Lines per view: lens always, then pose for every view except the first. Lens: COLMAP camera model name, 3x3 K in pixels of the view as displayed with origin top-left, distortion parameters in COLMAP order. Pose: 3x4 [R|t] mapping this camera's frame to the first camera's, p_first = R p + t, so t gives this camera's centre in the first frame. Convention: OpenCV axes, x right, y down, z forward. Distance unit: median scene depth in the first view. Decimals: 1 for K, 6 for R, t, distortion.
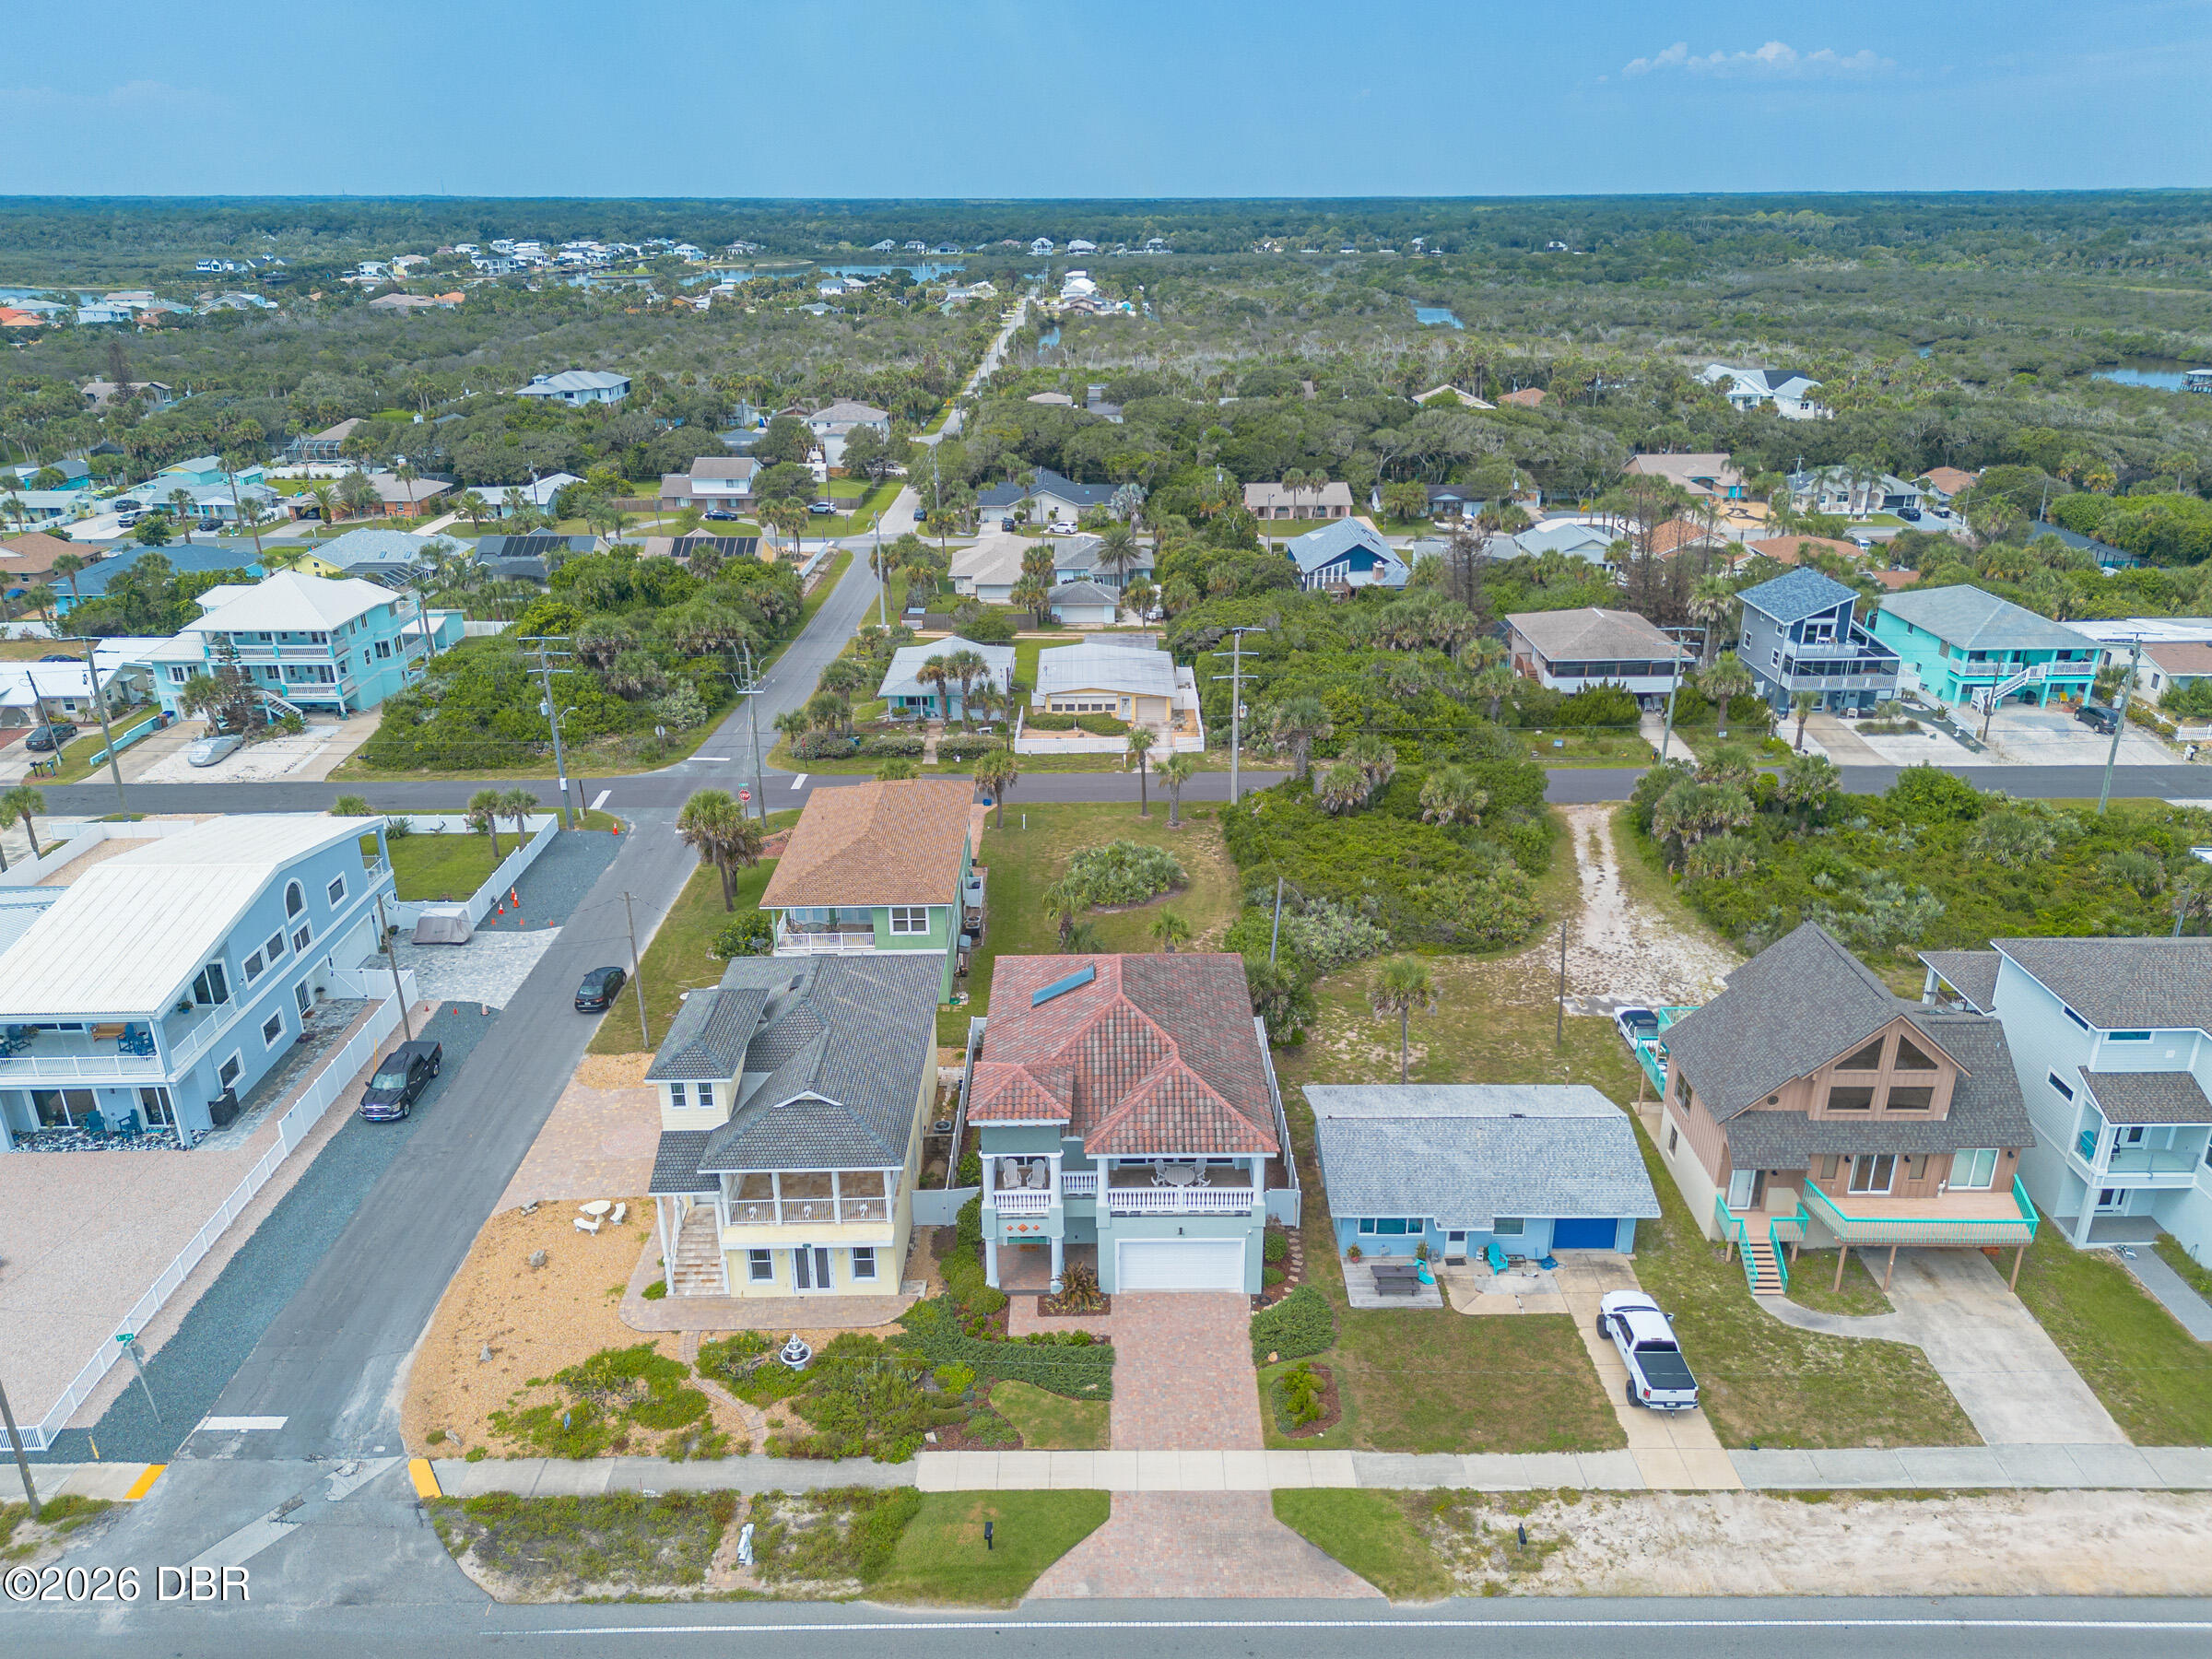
lens RADIAL K [[1574.0, 0, 1124.0], [0, 1574.0, 839.4], [0, 0, 1]] dist [0.073089, -0.072038]
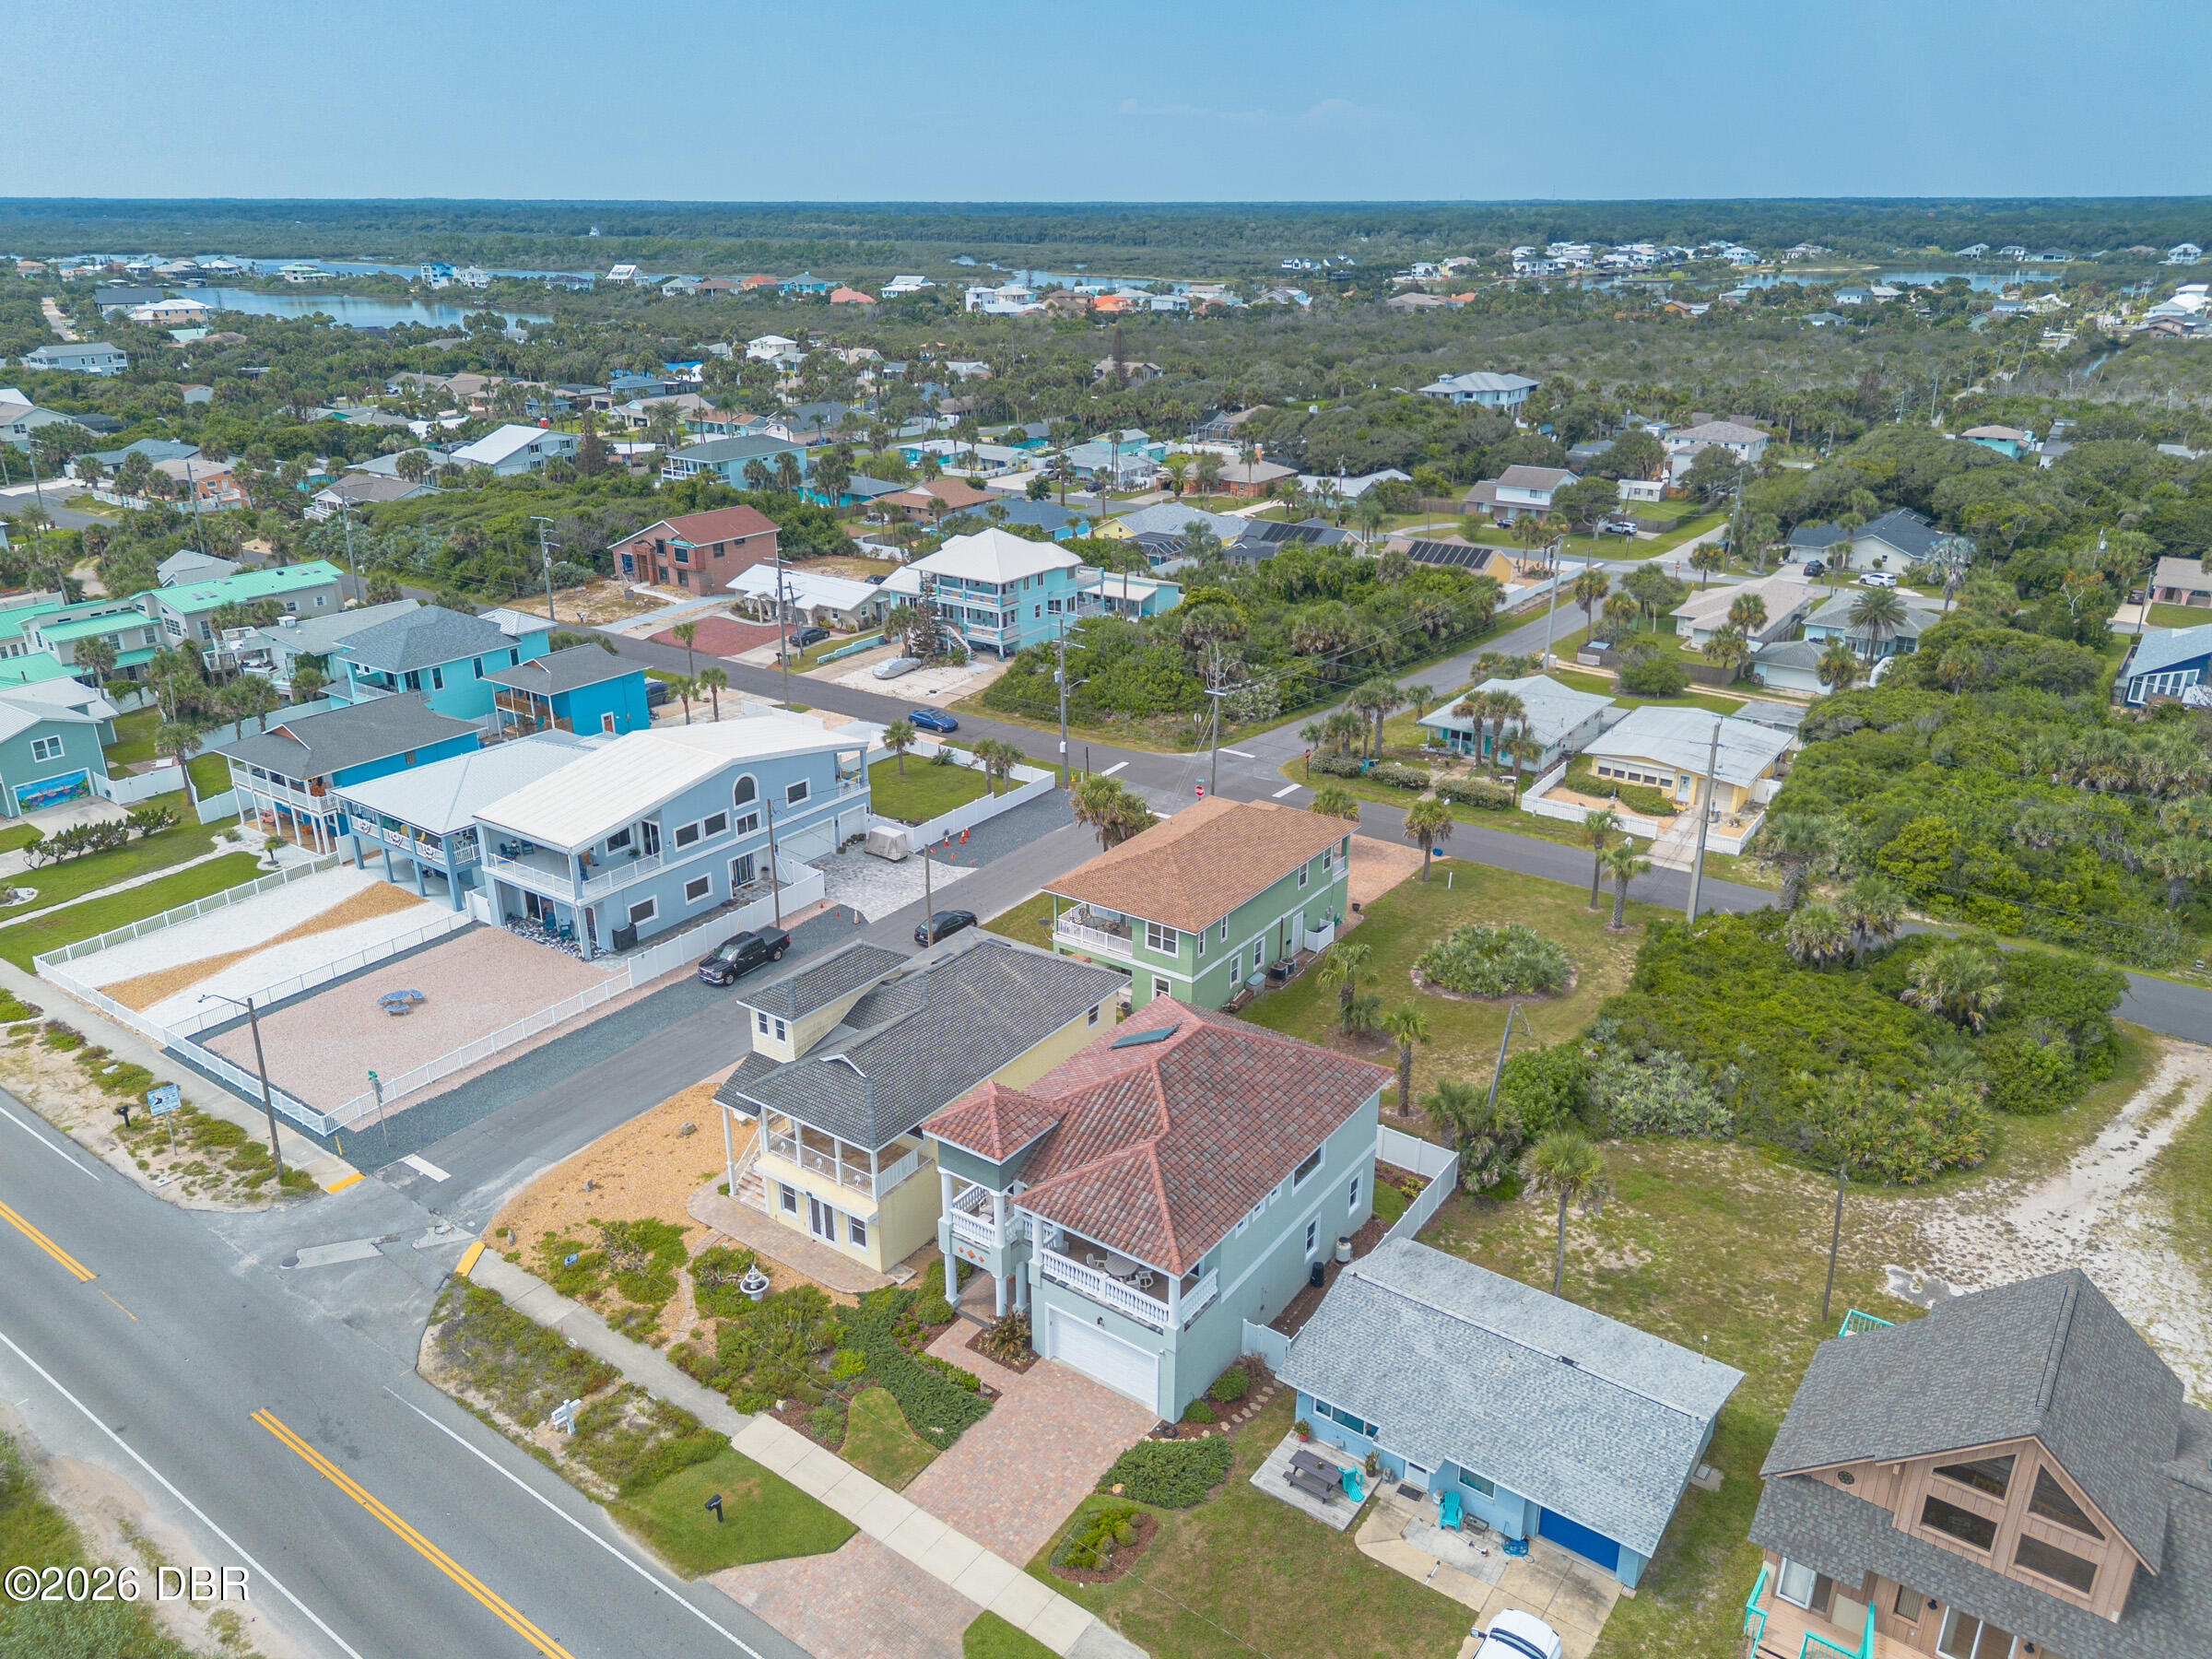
lens RADIAL K [[1571.2, 0, 1103.8], [0, 1571.2, 837.0], [0, 0, 1]] dist [0.071177, -0.070128]
pose [[0.804567, 0.224037, -0.549981, 0.345813], [-0.224970, 0.972068, 0.066868, -0.065382], [0.549600, 0.069930, 0.832496, 0.146205]]
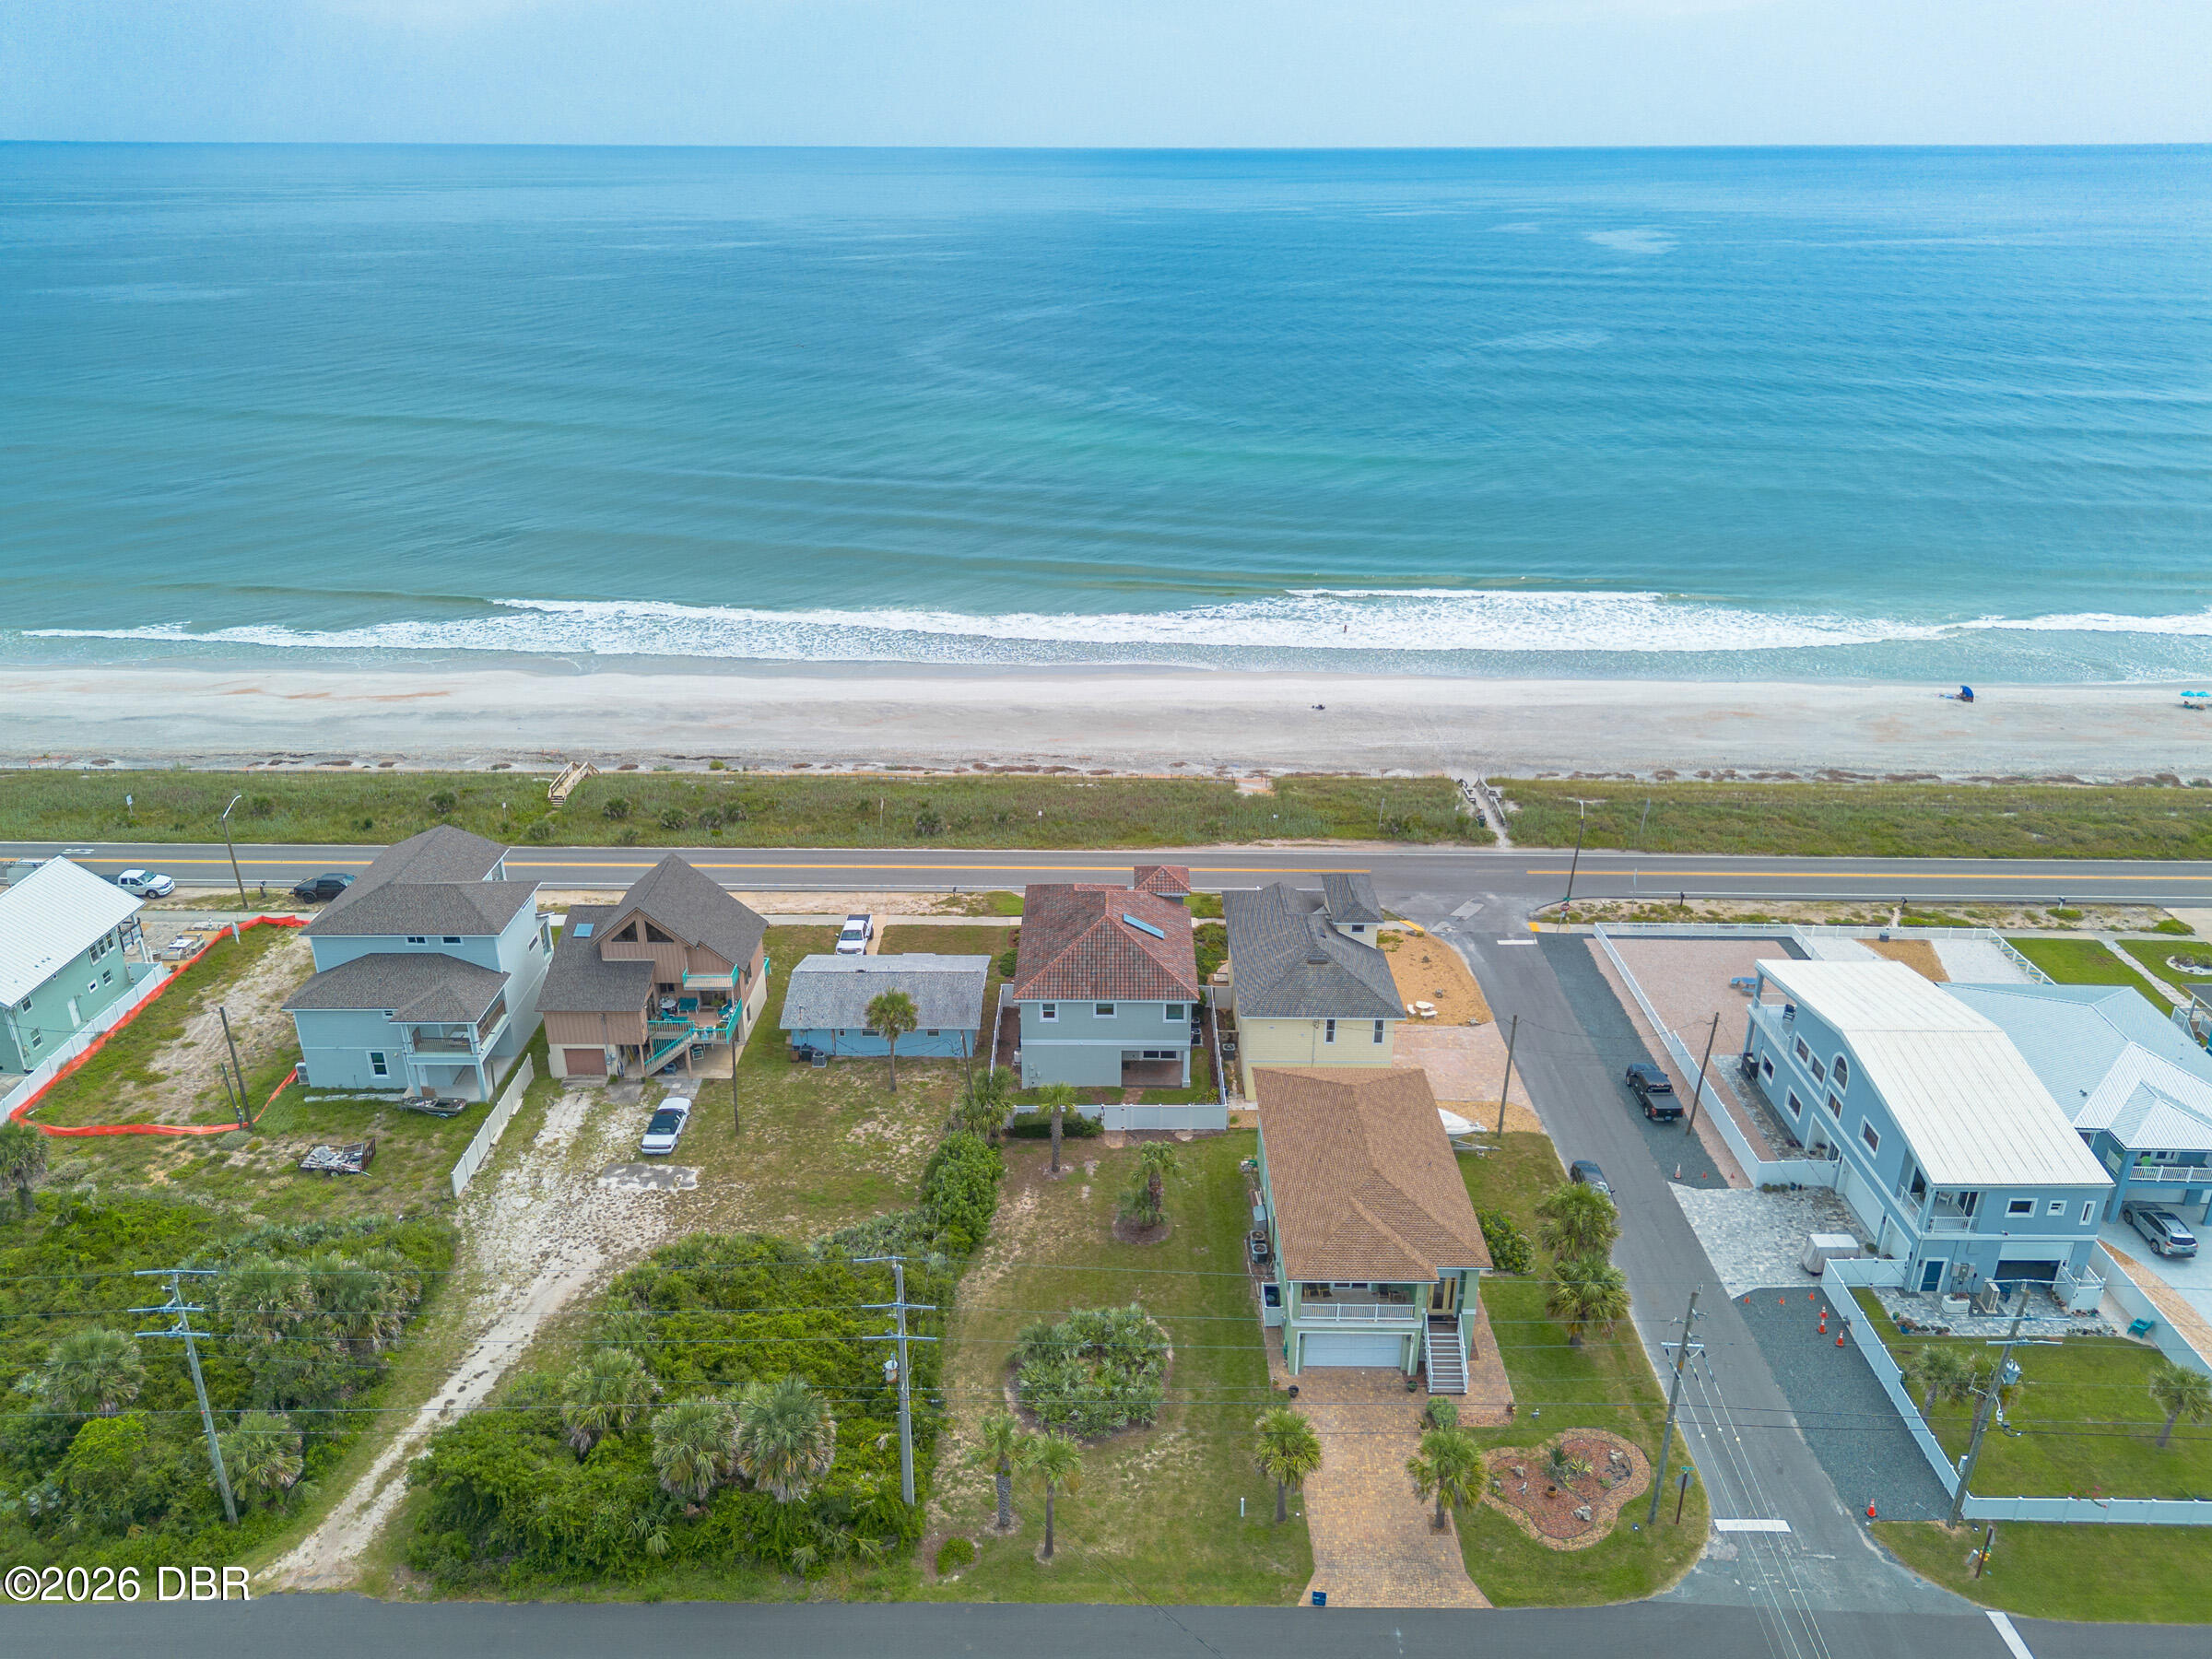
lens RADIAL K [[1571.2, 0, 1103.8], [0, 1571.2, 837.0], [0, 0, 1]] dist [0.071177, -0.070128]
pose [[-0.999780, -0.006574, 0.019918, -0.023099], [0.009674, 0.698070, 0.715964, -0.831761], [-0.018611, 0.715999, -0.697853, 1.577073]]
